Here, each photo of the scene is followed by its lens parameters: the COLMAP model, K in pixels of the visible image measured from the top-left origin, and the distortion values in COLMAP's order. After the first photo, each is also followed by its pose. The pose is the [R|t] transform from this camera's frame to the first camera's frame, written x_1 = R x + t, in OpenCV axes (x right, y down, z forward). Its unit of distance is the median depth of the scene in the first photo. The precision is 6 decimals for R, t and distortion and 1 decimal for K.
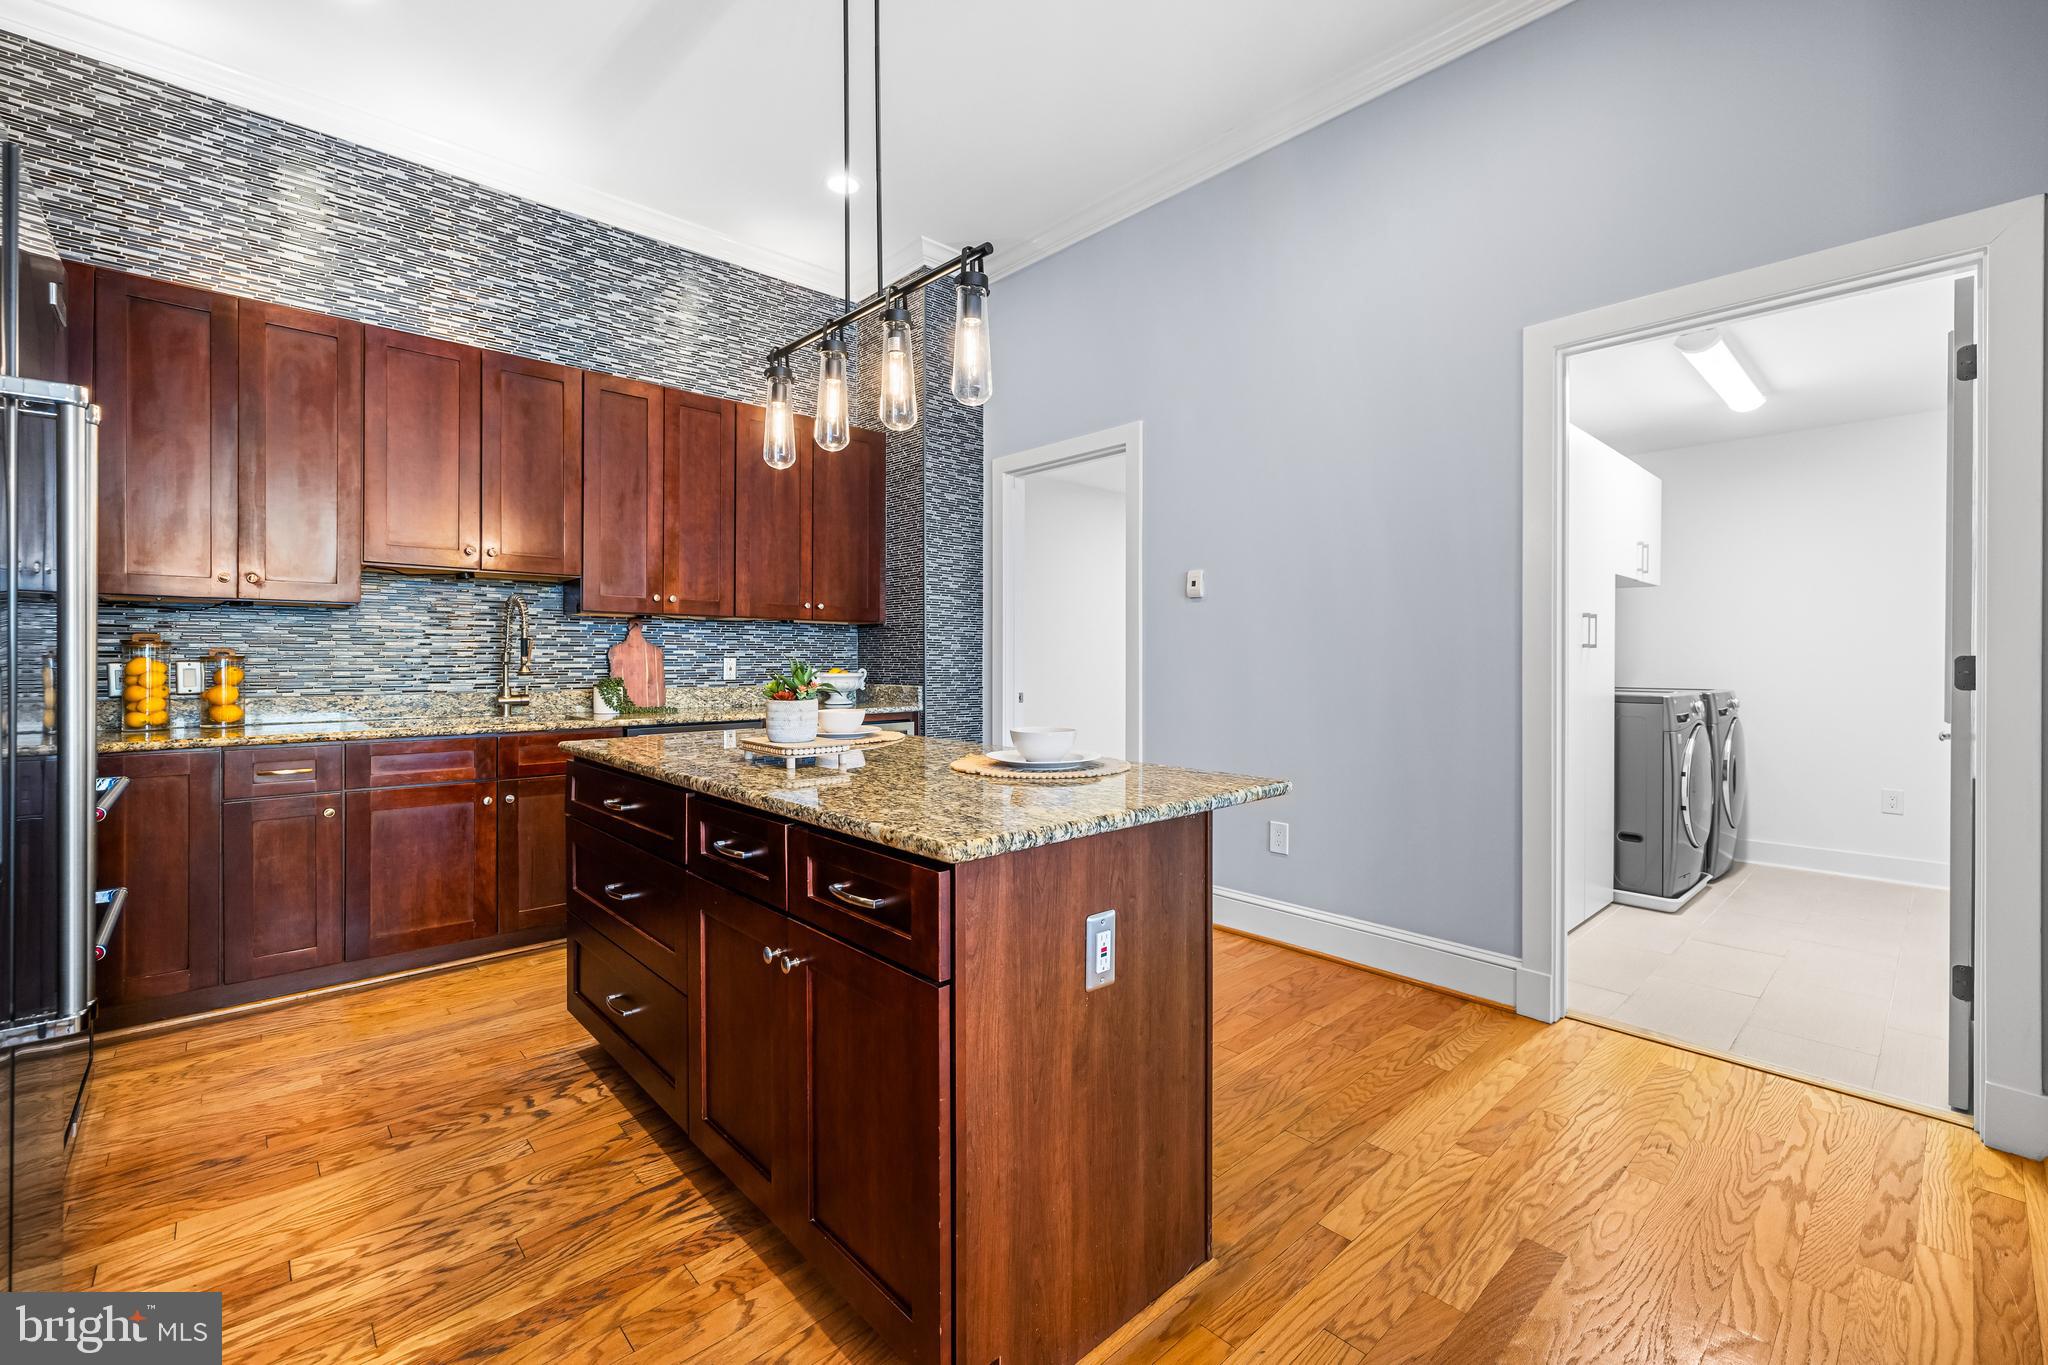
lens RADIAL K [[868.2, 0, 1016.9], [0, 868.2, 661.3], [0, 0, 1]] dist [0.001163, 0.000071]
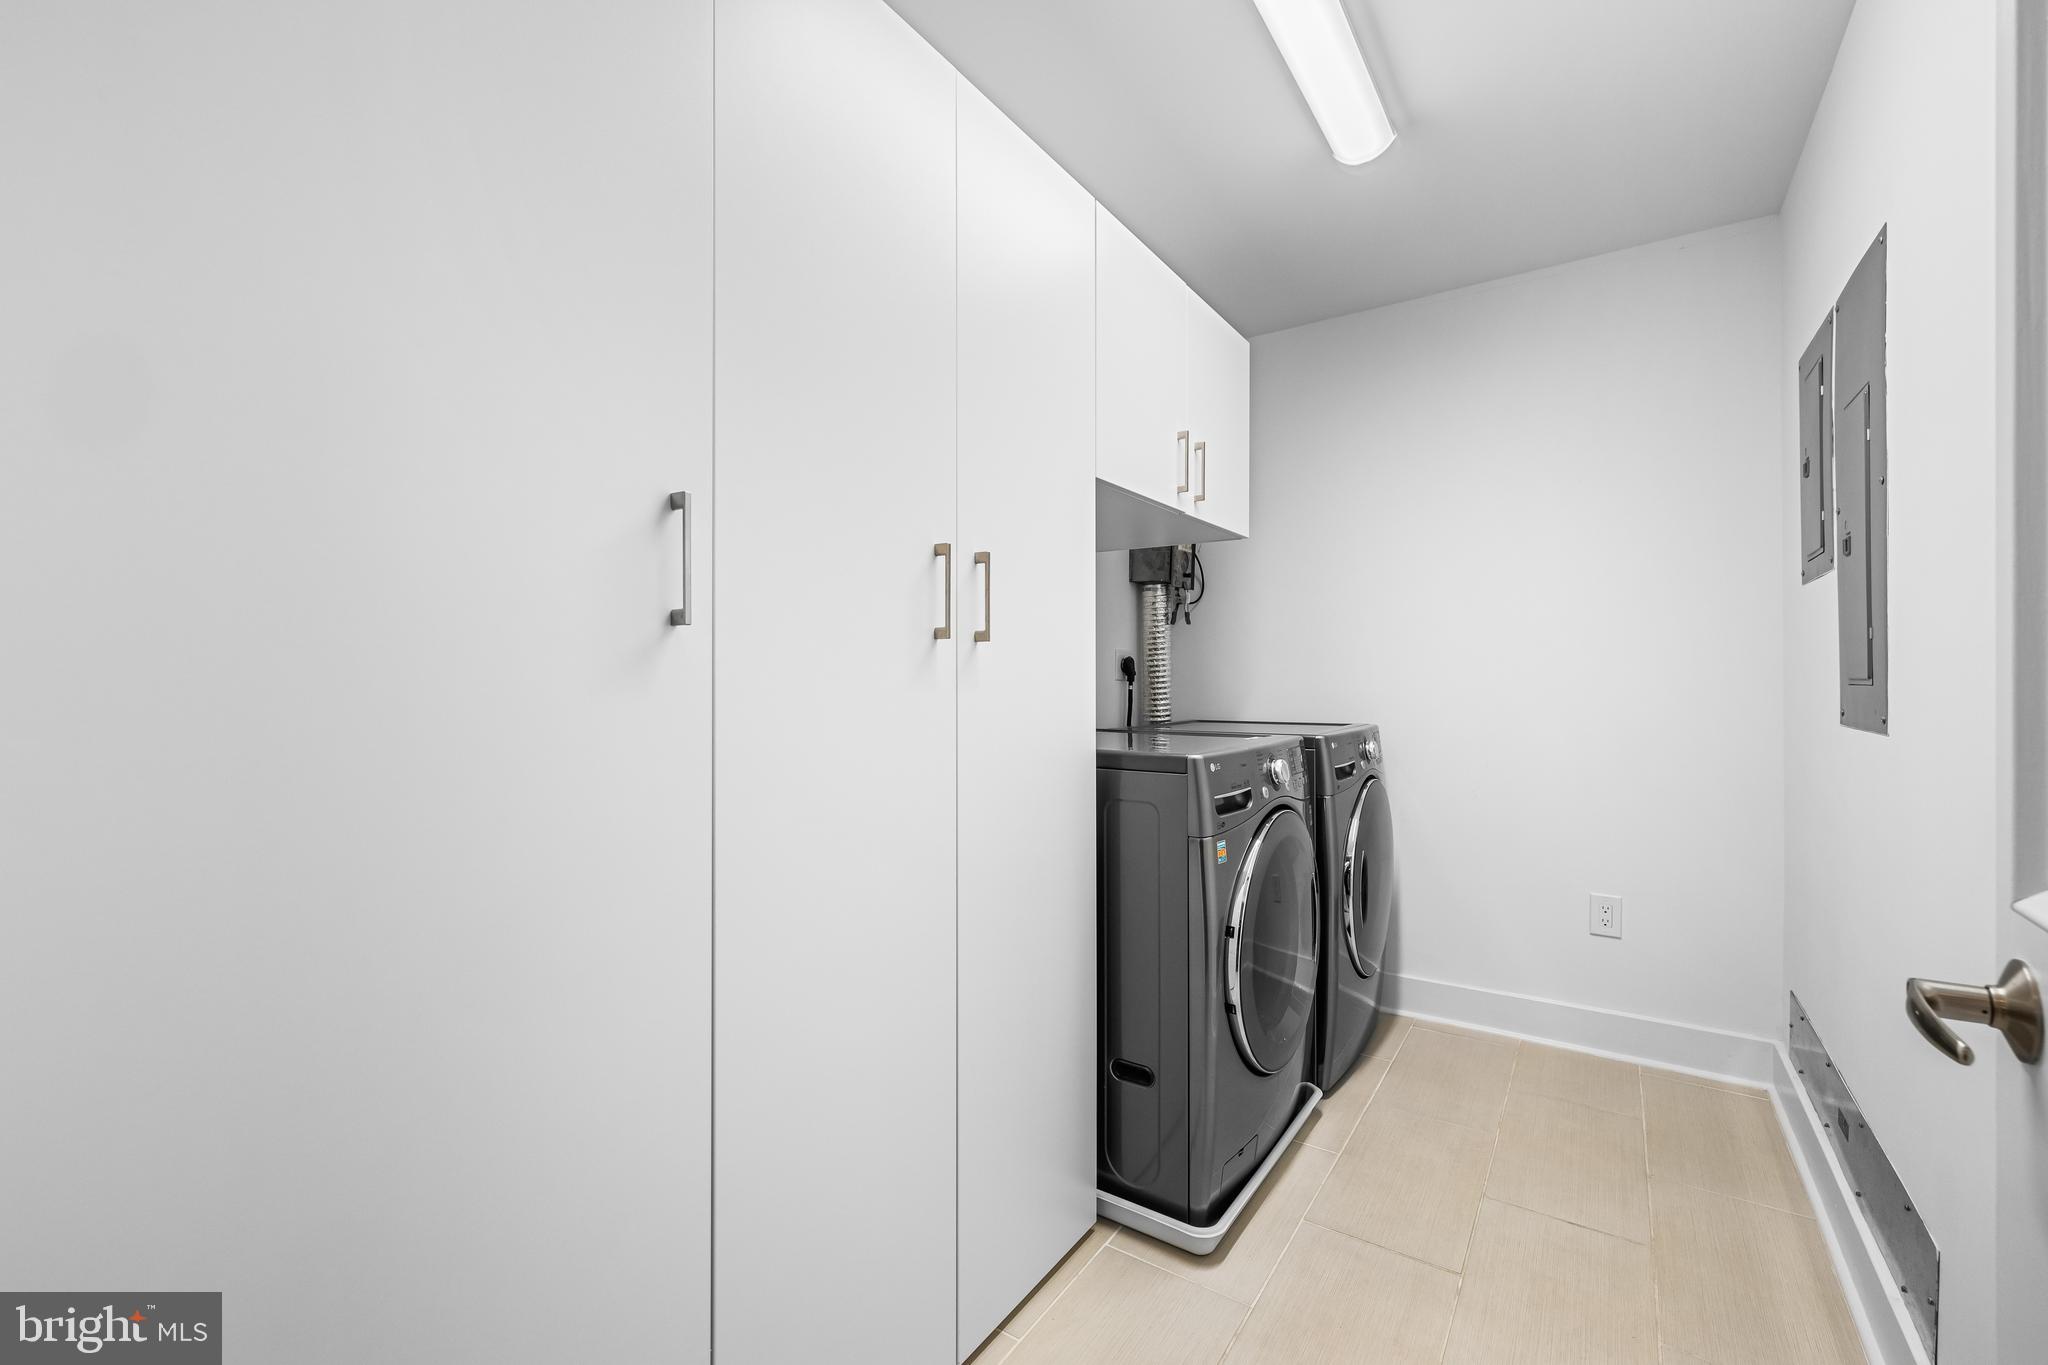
lens RADIAL K [[868.2, 0, 1016.9], [0, 868.2, 661.3], [0, 0, 1]] dist [0.001163, 0.000071]
pose [[0.975839, 0.005285, 0.218426, 0.498053], [-0.003070, 0.999940, -0.010477, -0.003318], [-0.218469, 0.009554, 0.975797, 0.521263]]
